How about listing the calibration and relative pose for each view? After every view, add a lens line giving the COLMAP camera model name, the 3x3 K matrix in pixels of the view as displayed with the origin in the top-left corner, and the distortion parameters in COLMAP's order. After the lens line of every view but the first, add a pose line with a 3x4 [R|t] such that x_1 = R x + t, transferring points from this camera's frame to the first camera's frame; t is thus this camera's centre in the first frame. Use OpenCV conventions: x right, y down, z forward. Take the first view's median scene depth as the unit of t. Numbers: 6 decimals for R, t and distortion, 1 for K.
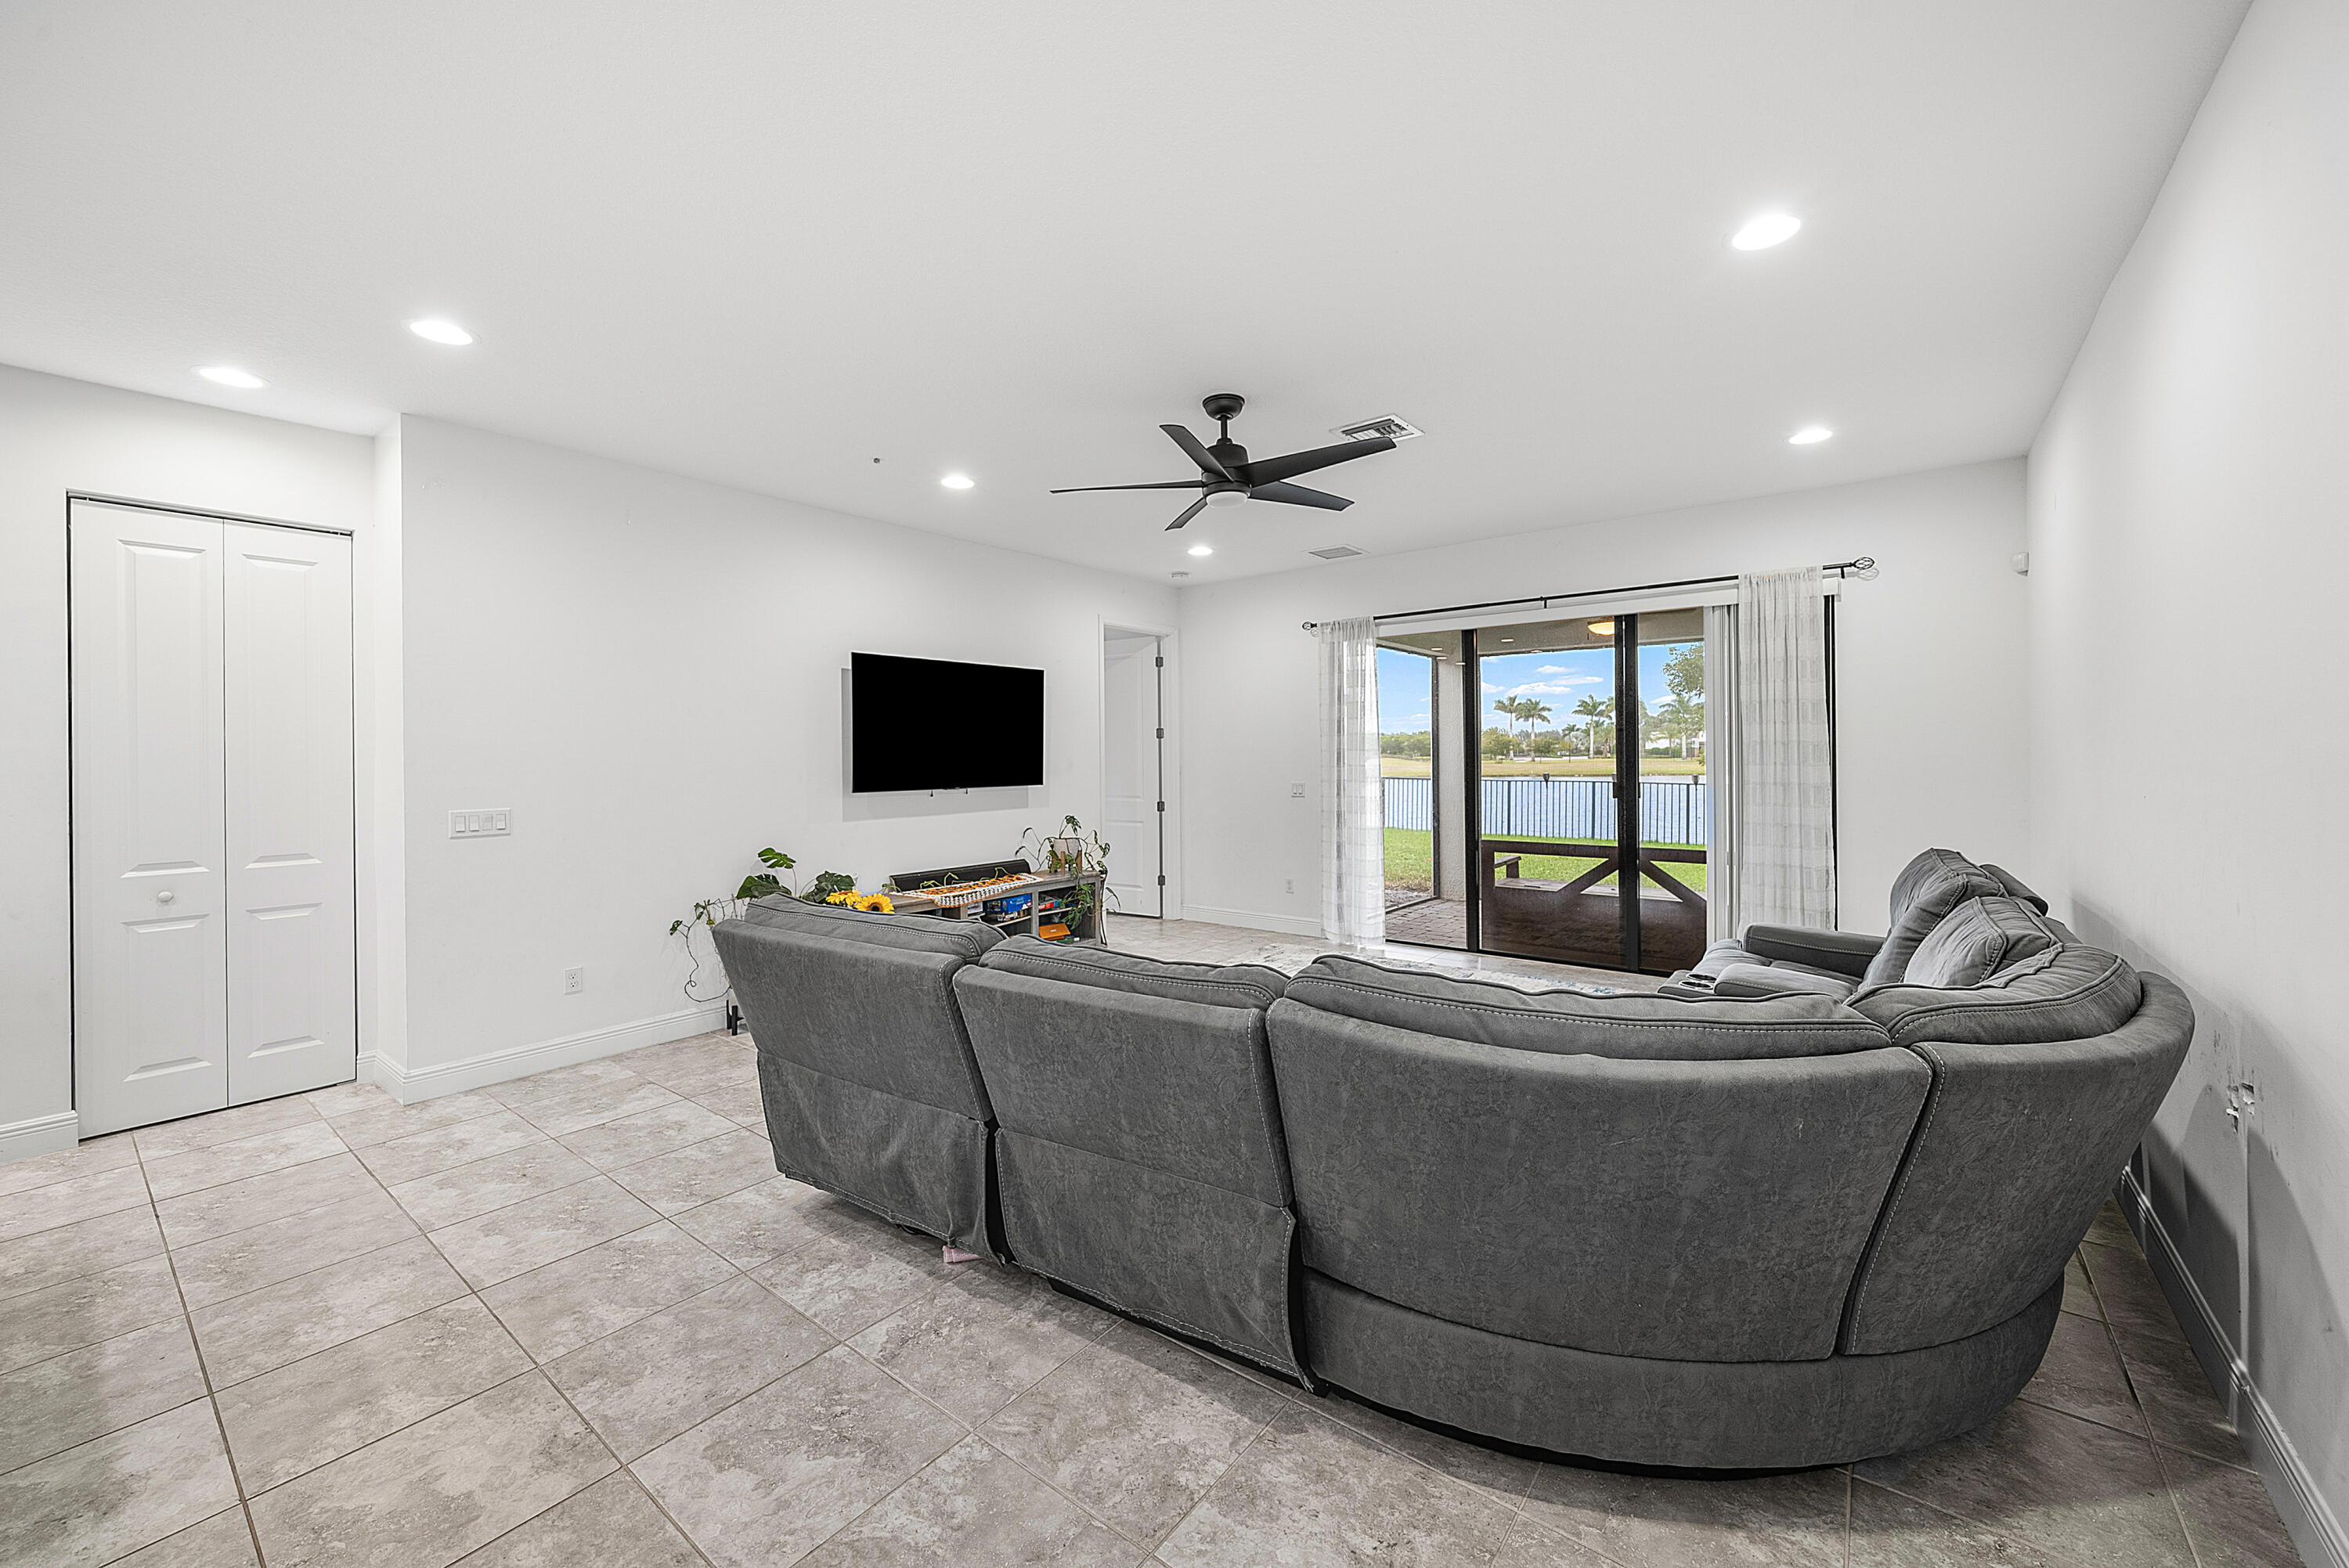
lens RADIAL K [[864.2, 0, 1188.5], [0, 864.2, 759.0], [0, 0, 1]] dist [-0.002311, 0.000039]
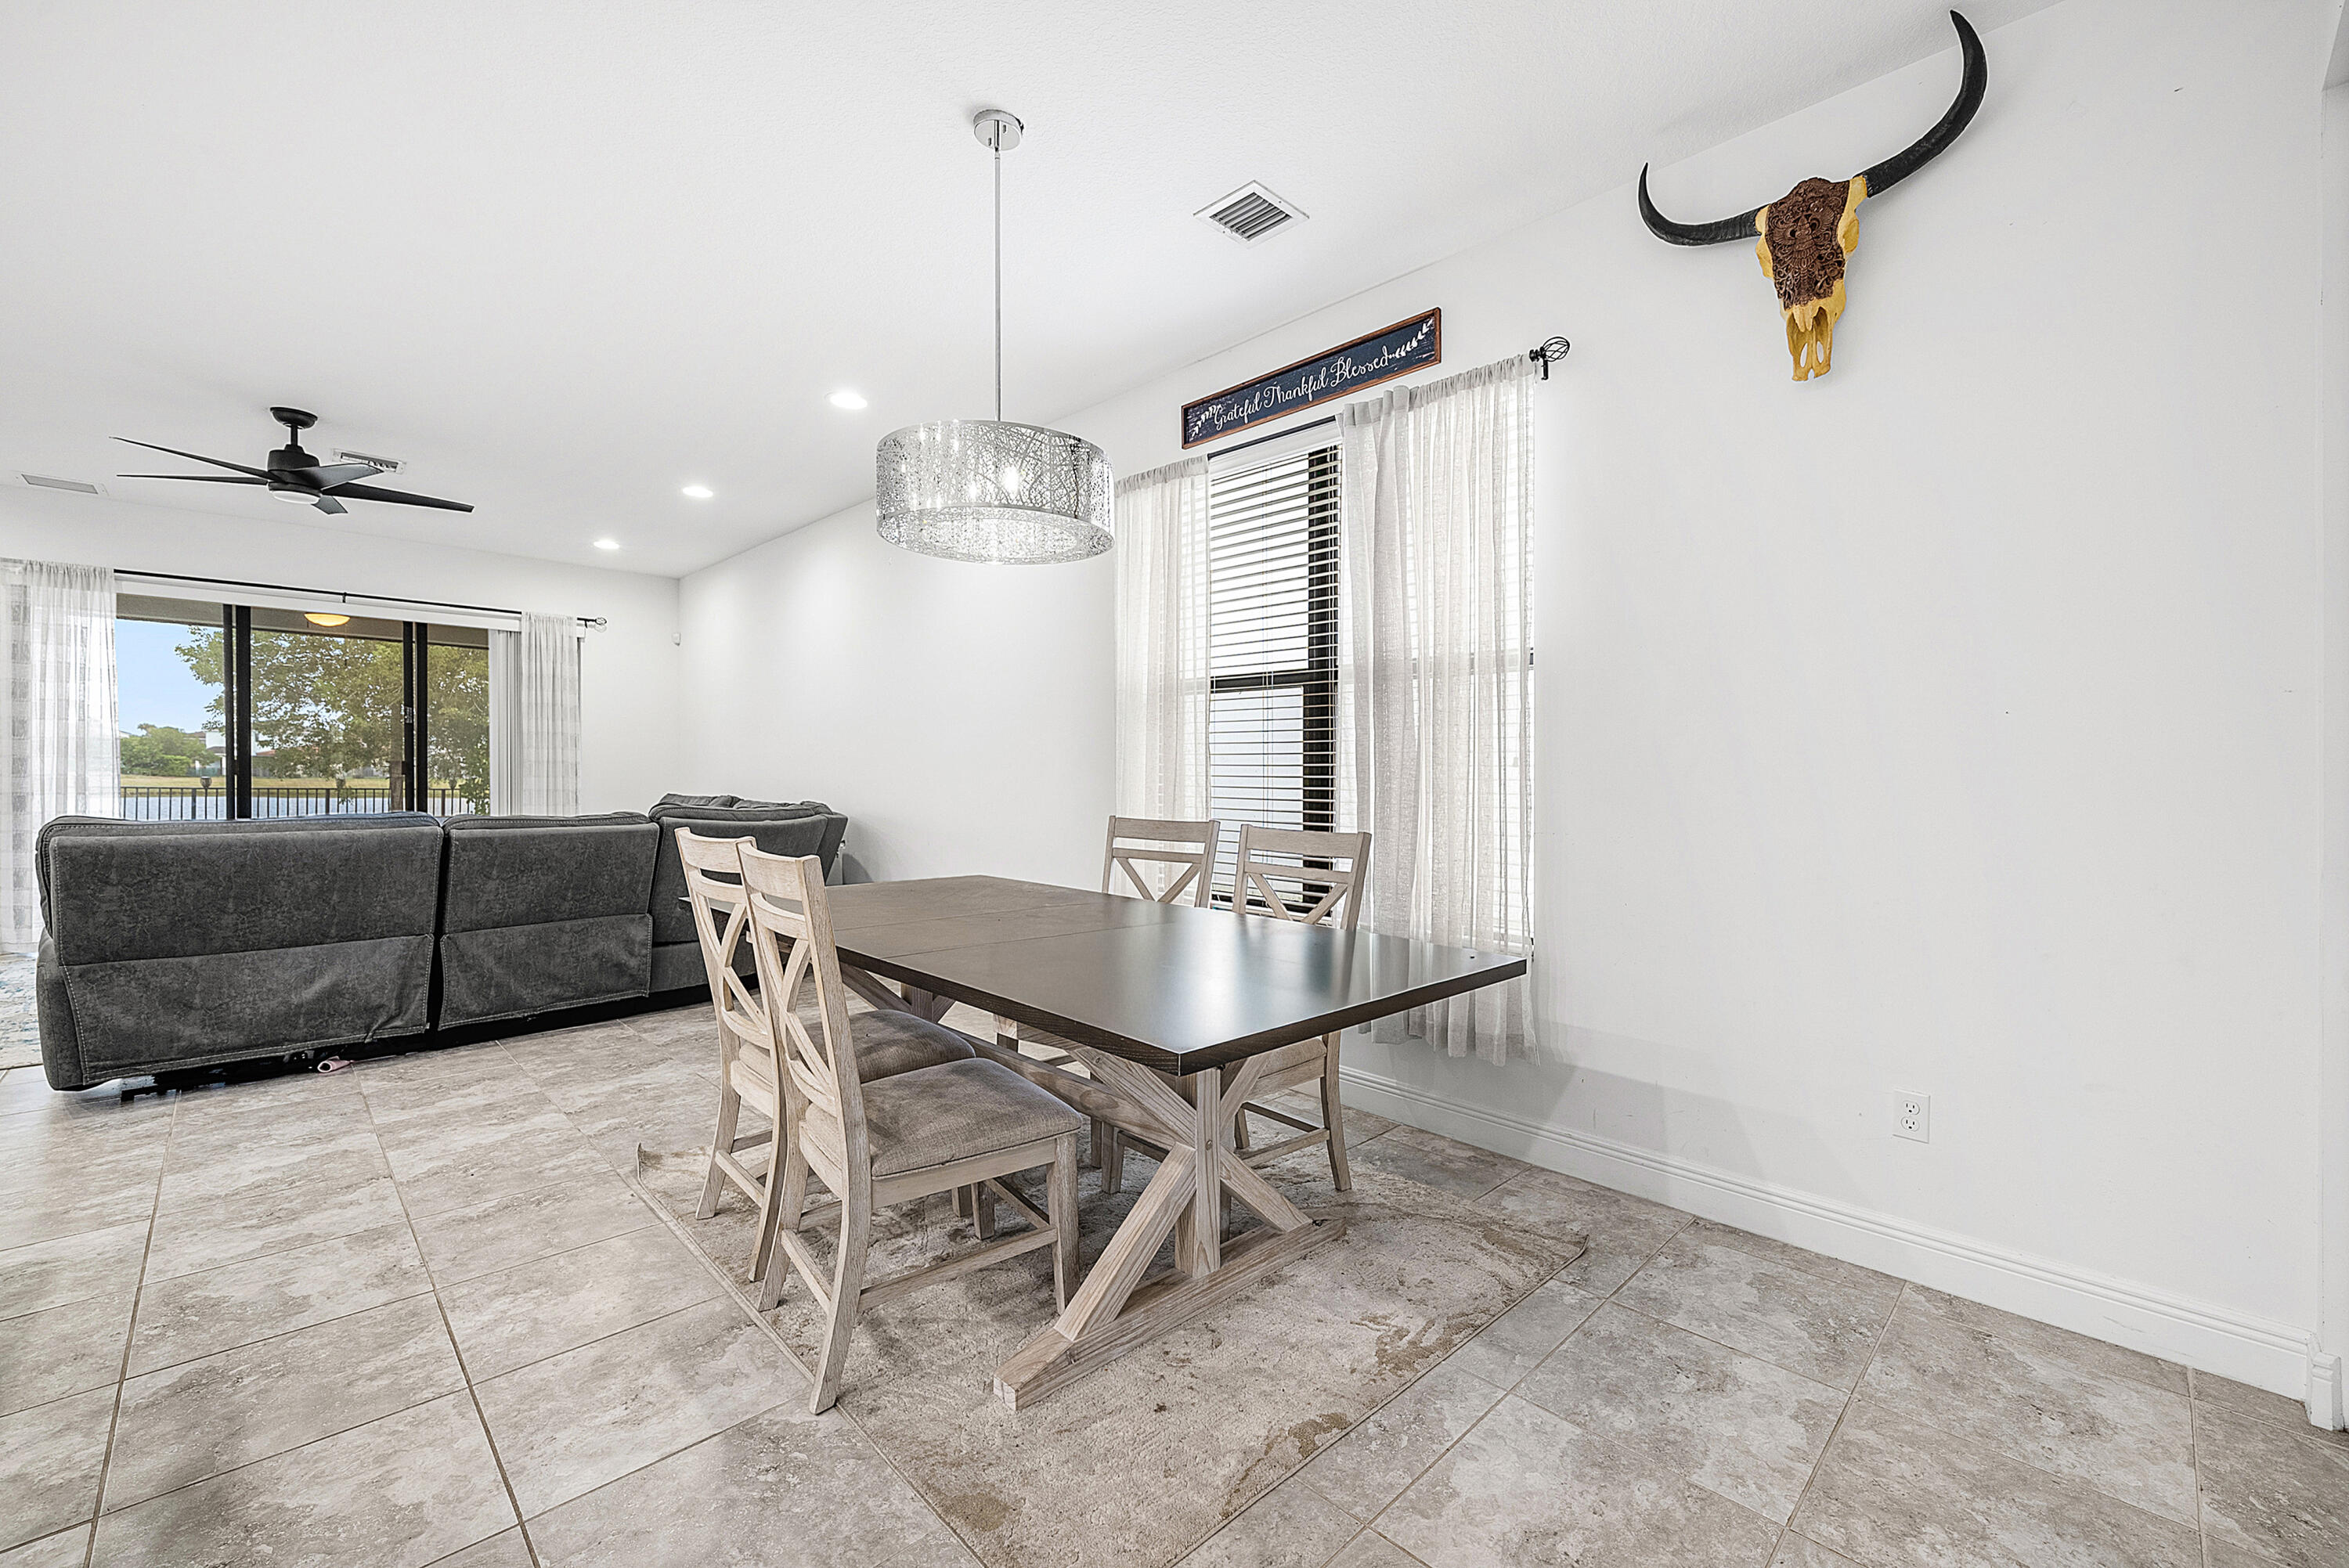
lens RADIAL K [[979.1, 0, 1175.0], [0, 979.1, 775.4], [0, 0, 1]] dist [-0.004804, -0.000861]
pose [[0.133961, 0.011407, 0.990921, -0.855114], [-0.009163, 0.999905, -0.010272, 0.061576], [-0.990944, -0.007704, 0.134053, -0.278030]]
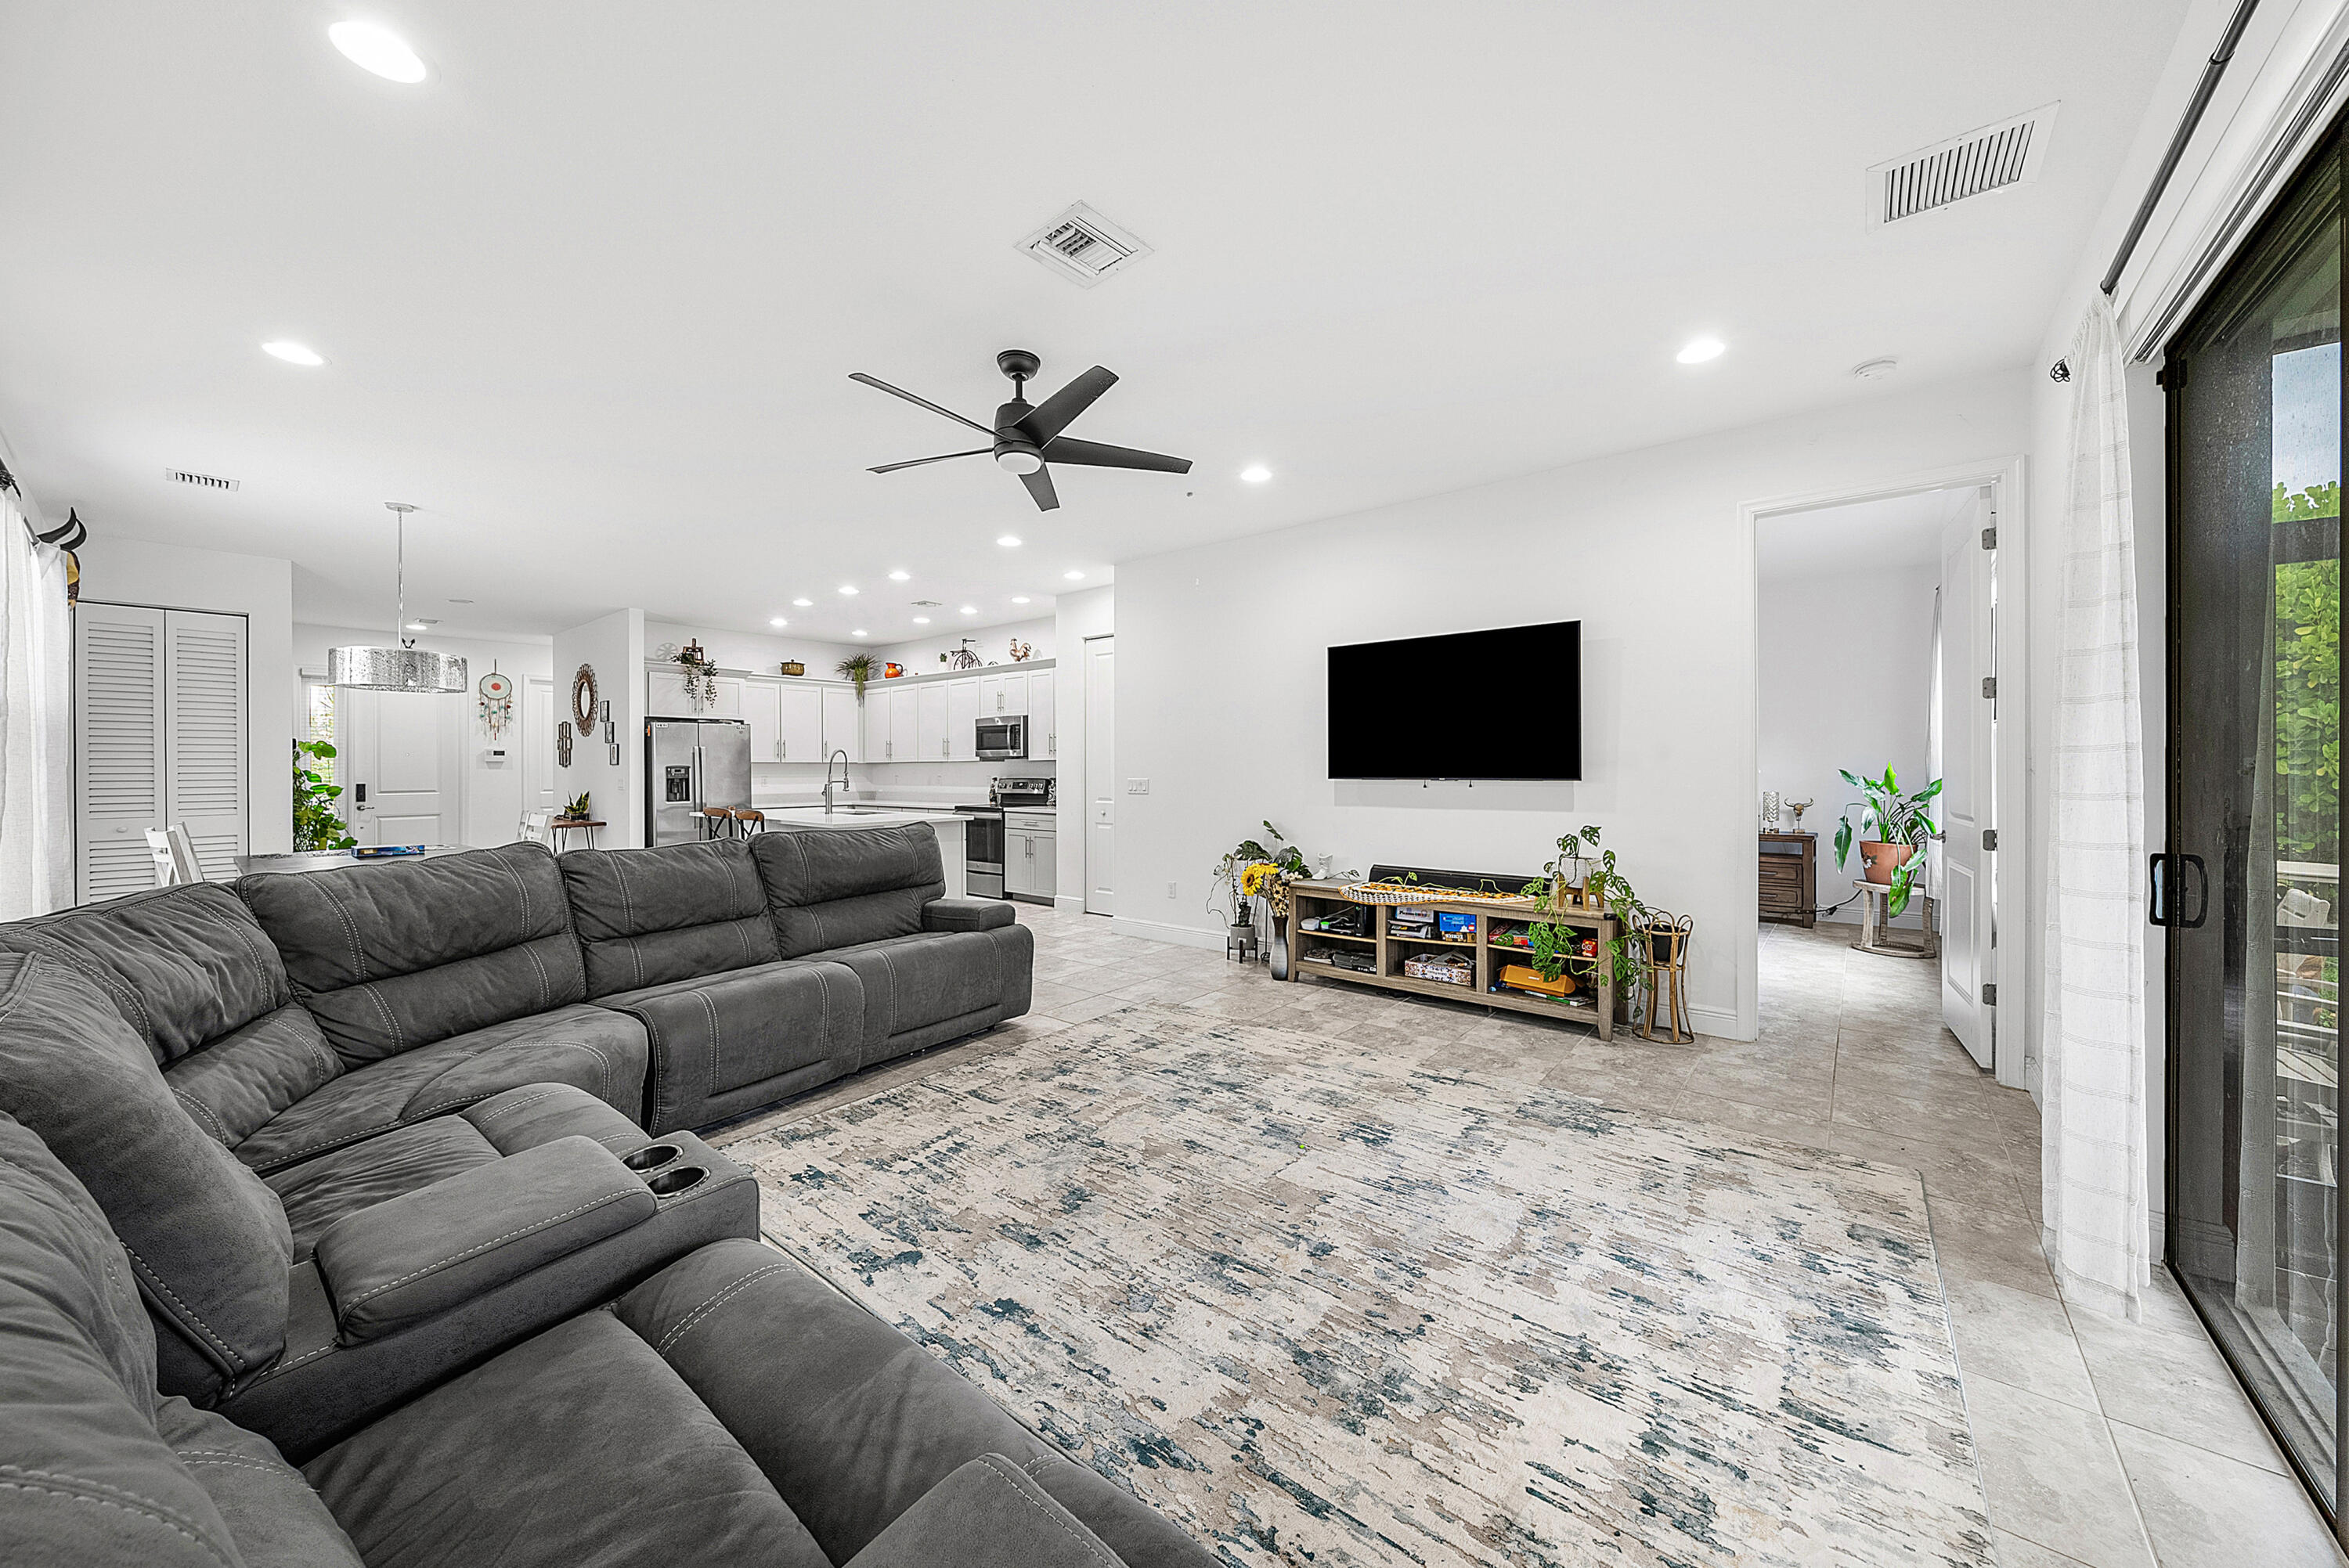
lens RADIAL K [[838.6, 0, 1180.0], [0, 838.6, 750.2], [0, 0, 1]] dist [-0.006708, -0.000128]
pose [[-0.022956, -0.008355, -0.999702, 0.705337], [0.002657, 0.999961, -0.008418, 0.012031], [0.999733, -0.002850, -0.022933, 0.910727]]
